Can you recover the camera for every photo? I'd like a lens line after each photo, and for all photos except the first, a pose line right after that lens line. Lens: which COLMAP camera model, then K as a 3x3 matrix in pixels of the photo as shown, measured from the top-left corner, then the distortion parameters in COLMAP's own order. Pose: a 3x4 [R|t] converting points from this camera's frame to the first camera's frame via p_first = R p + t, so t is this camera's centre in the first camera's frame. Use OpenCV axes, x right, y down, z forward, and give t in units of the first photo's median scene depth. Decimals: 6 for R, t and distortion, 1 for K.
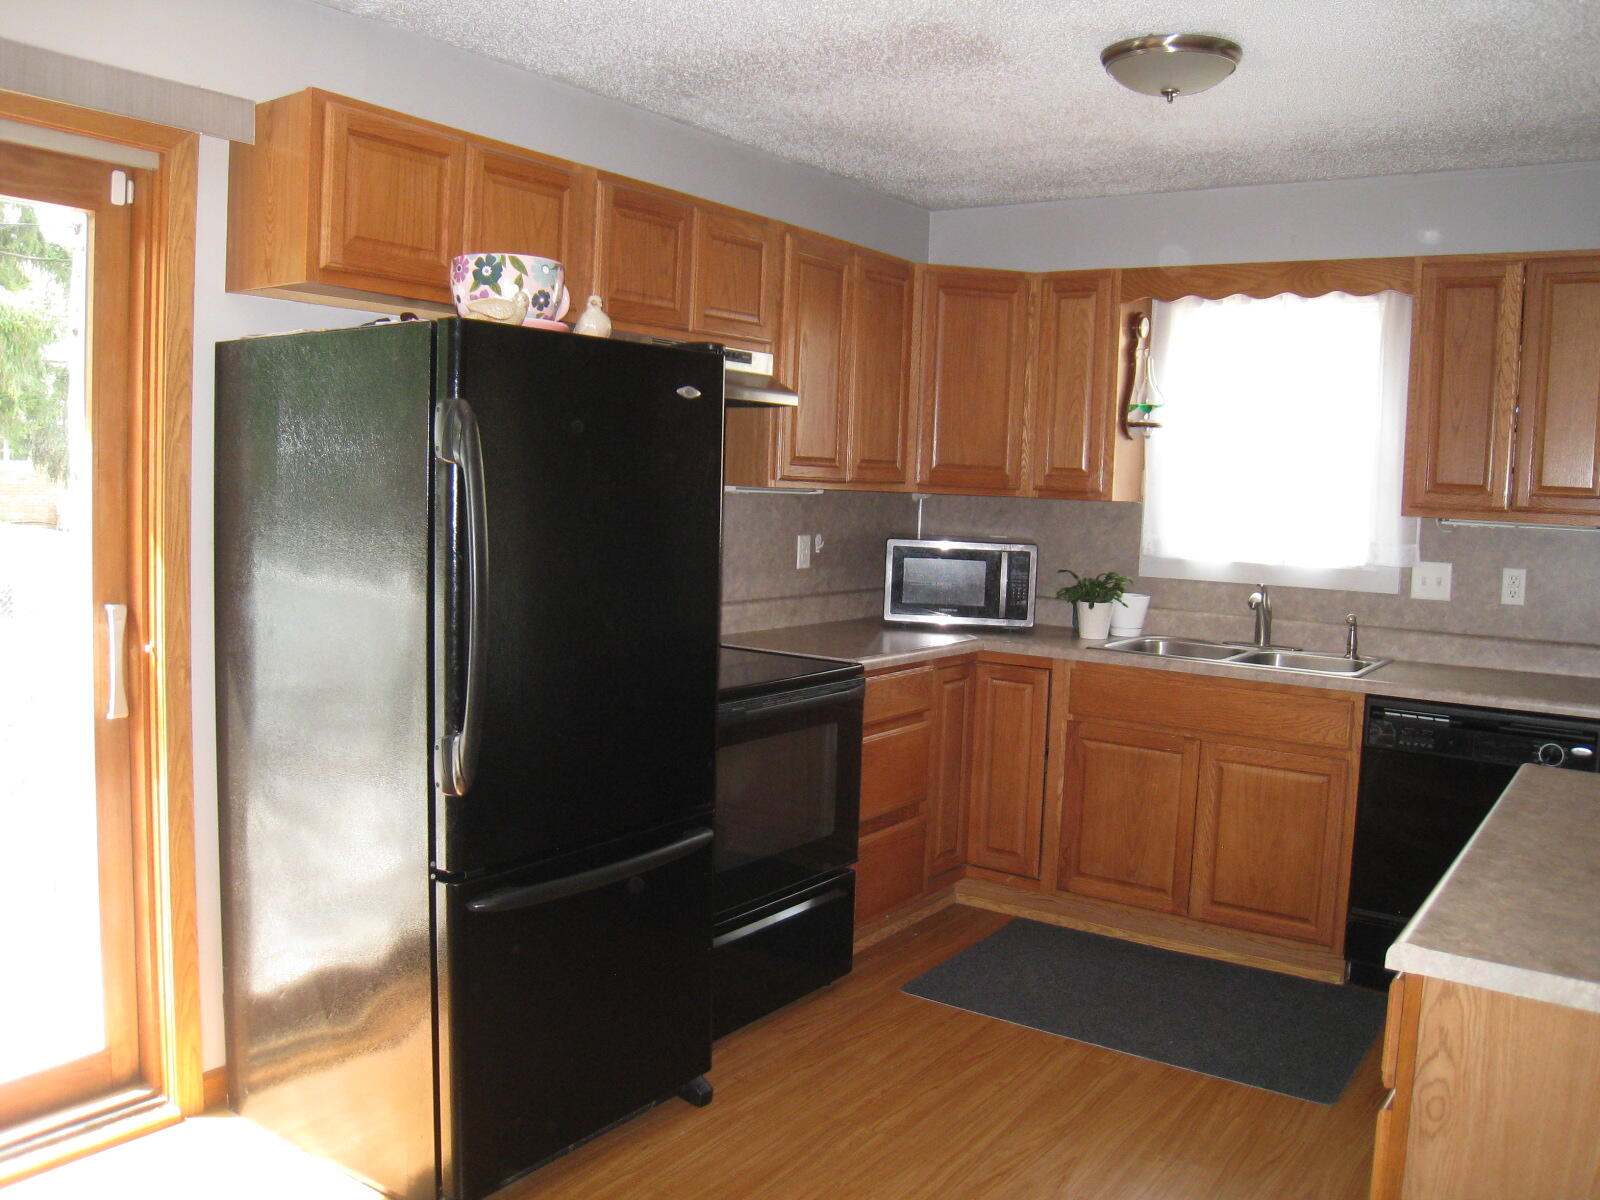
lens RADIAL K [[1323.0, 0, 811.7], [0, 1323.0, 581.9], [0, 0, 1]] dist [-0.170739, 0.115428]
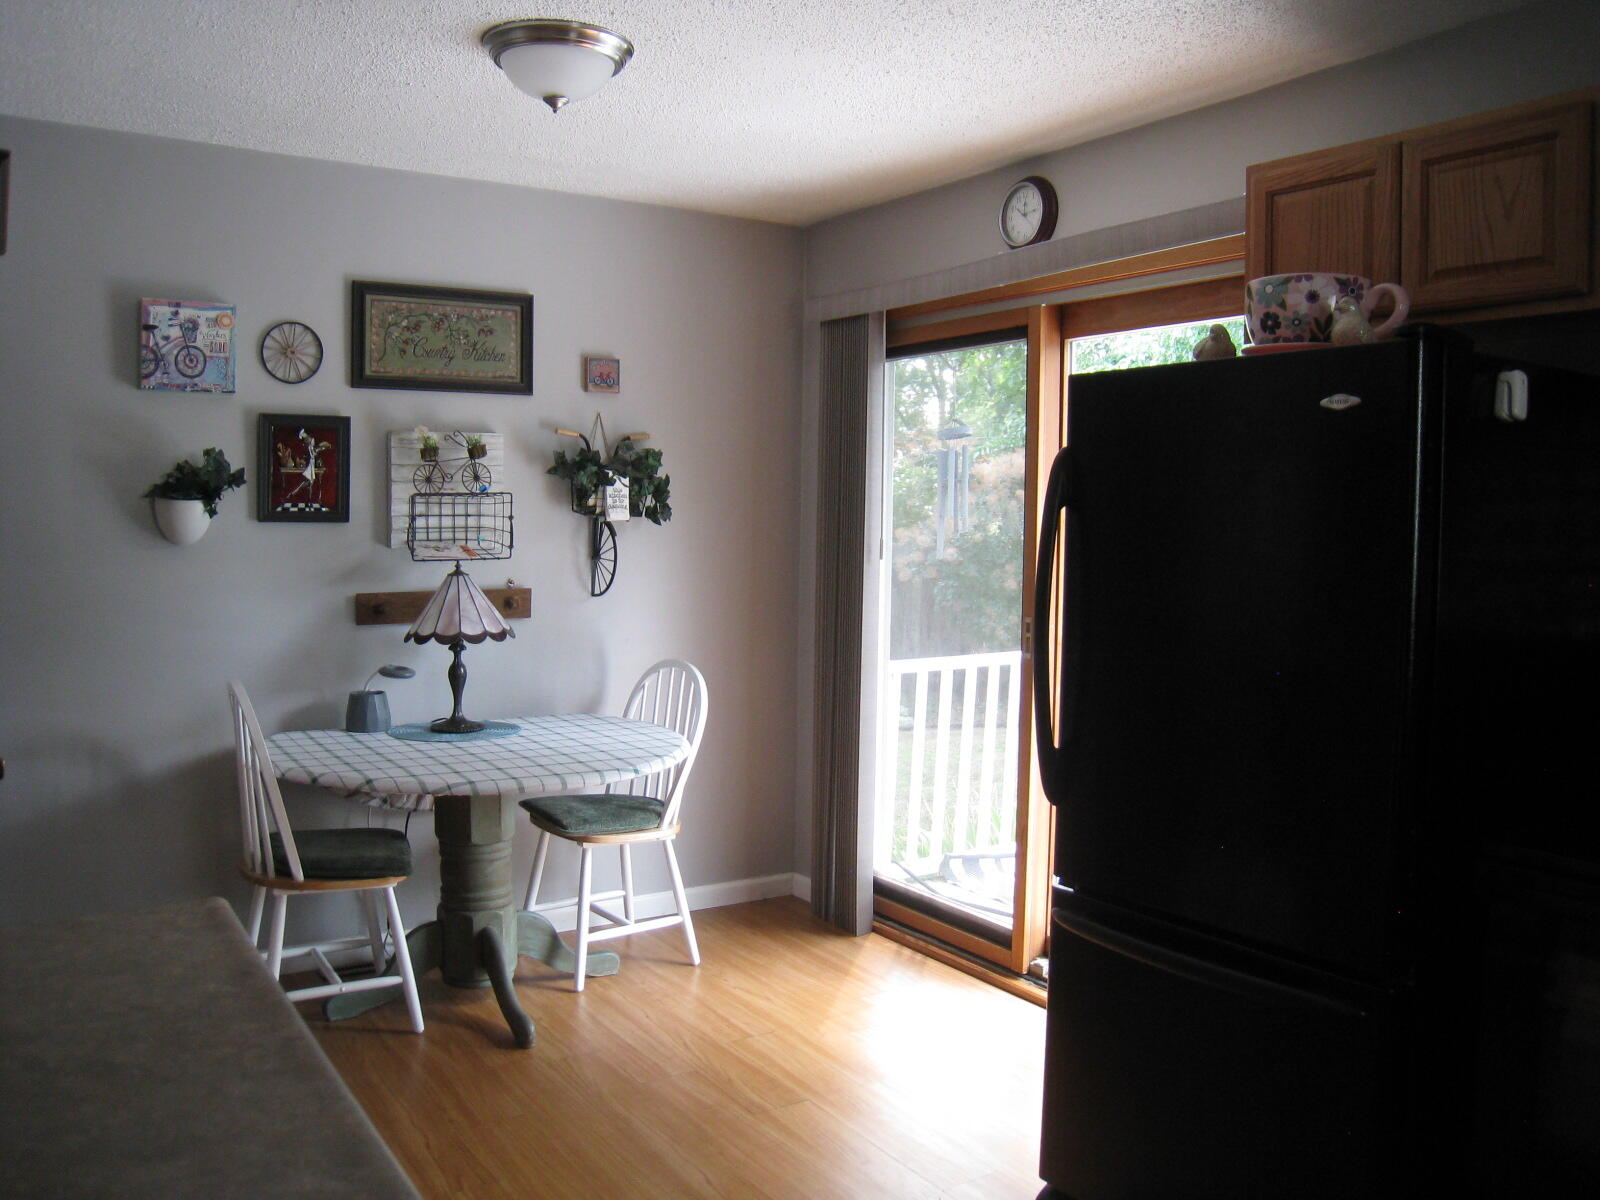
lens RADIAL K [[1323.0, 0, 811.7], [0, 1323.0, 581.9], [0, 0, 1]] dist [-0.170739, 0.115428]
pose [[-0.362642, 0.005955, -0.931909, 0.488237], [-0.098178, 0.994171, 0.044558, -0.031254], [0.926743, 0.107652, -0.359944, 0.693918]]
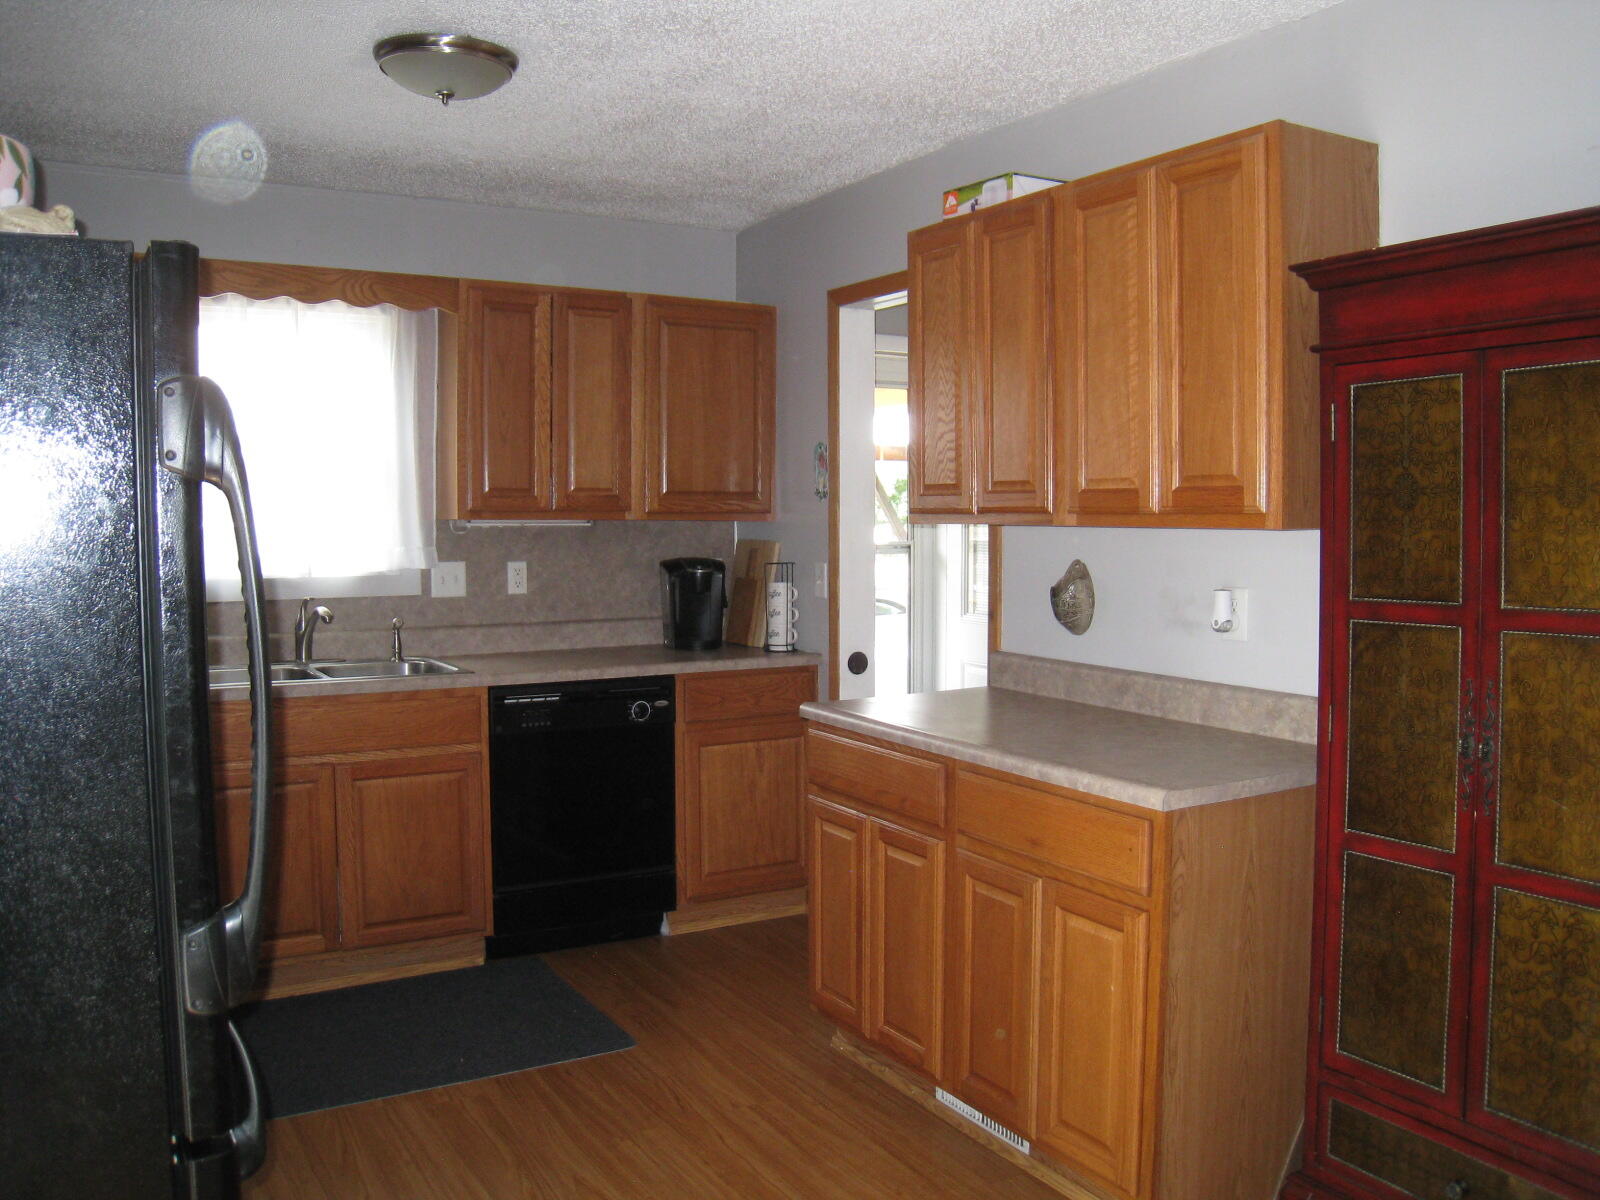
lens RADIAL K [[1323.0, 0, 811.7], [0, 1323.0, 581.9], [0, 0, 1]] dist [-0.170739, 0.115428]
pose [[0.410356, -0.079762, 0.908430, -0.408956], [0.086528, 0.995079, 0.048284, -0.026697], [-0.907811, 0.058791, 0.415238, 0.280095]]
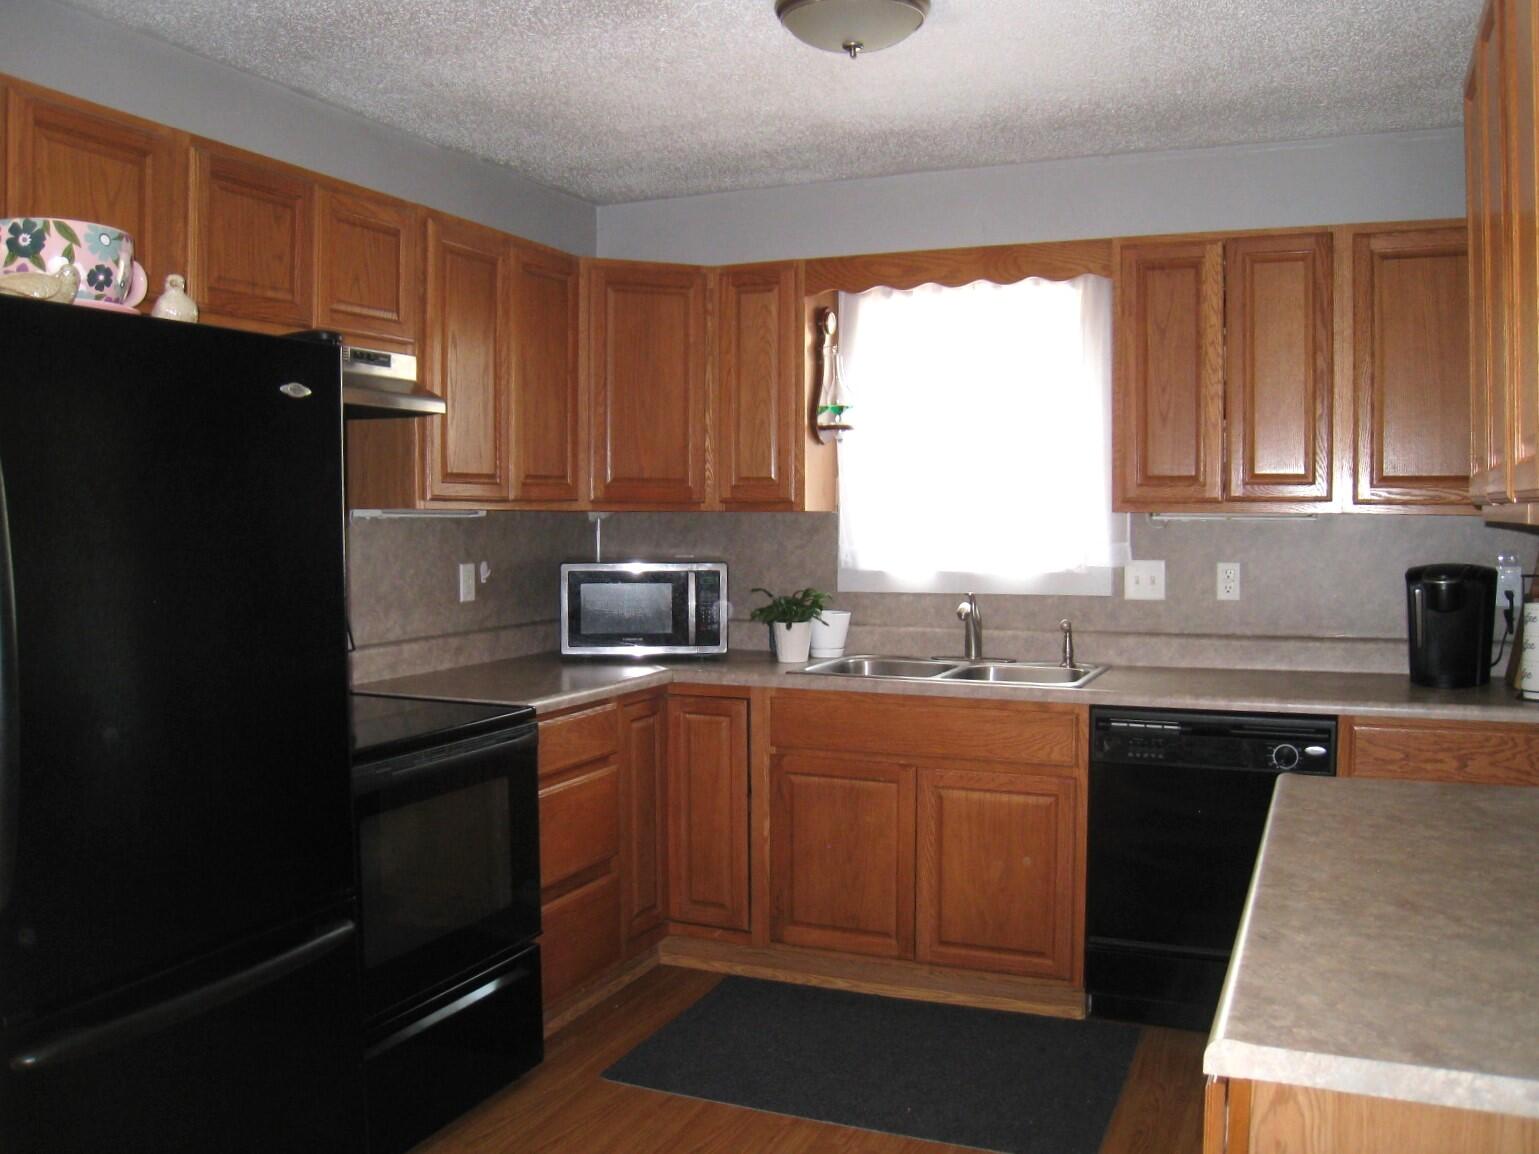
lens RADIAL K [[1324.4, 0, 774.7], [0, 1324.4, 557.5], [0, 0, 1]] dist [-0.165078, 0.107660]
pose [[0.978405, -0.043677, 0.202031, 0.021469], [0.051761, 0.998049, -0.034903, 0.002326], [-0.200112, 0.044606, 0.978757, 0.109368]]
